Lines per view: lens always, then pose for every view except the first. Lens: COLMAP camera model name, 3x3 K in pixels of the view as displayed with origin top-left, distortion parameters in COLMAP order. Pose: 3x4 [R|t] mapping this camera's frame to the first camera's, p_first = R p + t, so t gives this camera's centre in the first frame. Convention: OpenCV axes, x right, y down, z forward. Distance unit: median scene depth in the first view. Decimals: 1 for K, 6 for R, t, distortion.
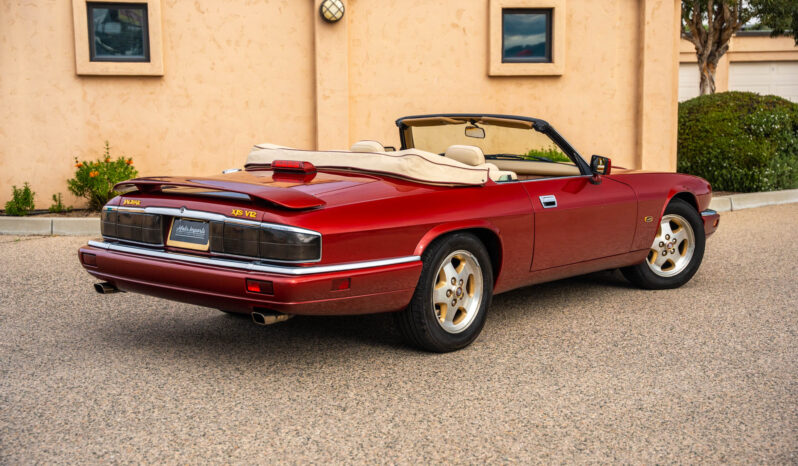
lens RADIAL K [[1307.8, 0, 399.0], [0, 1307.8, 233.0], [0, 0, 1]] dist [0.517843, -0.024364]
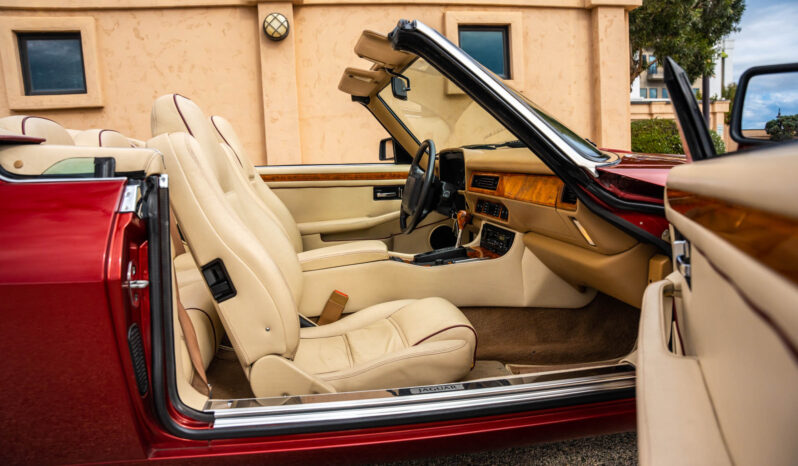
lens RADIAL K [[615.7, 0, 399.0], [0, 615.7, 233.0], [0, 0, 1]] dist [-0.001018, 0.002114]
pose [[0.999020, -0.041439, -0.015564, 0.036188], [0.041624, 0.999064, 0.011791, -0.024744], [0.015061, -0.012427, 0.999809, 0.564593]]
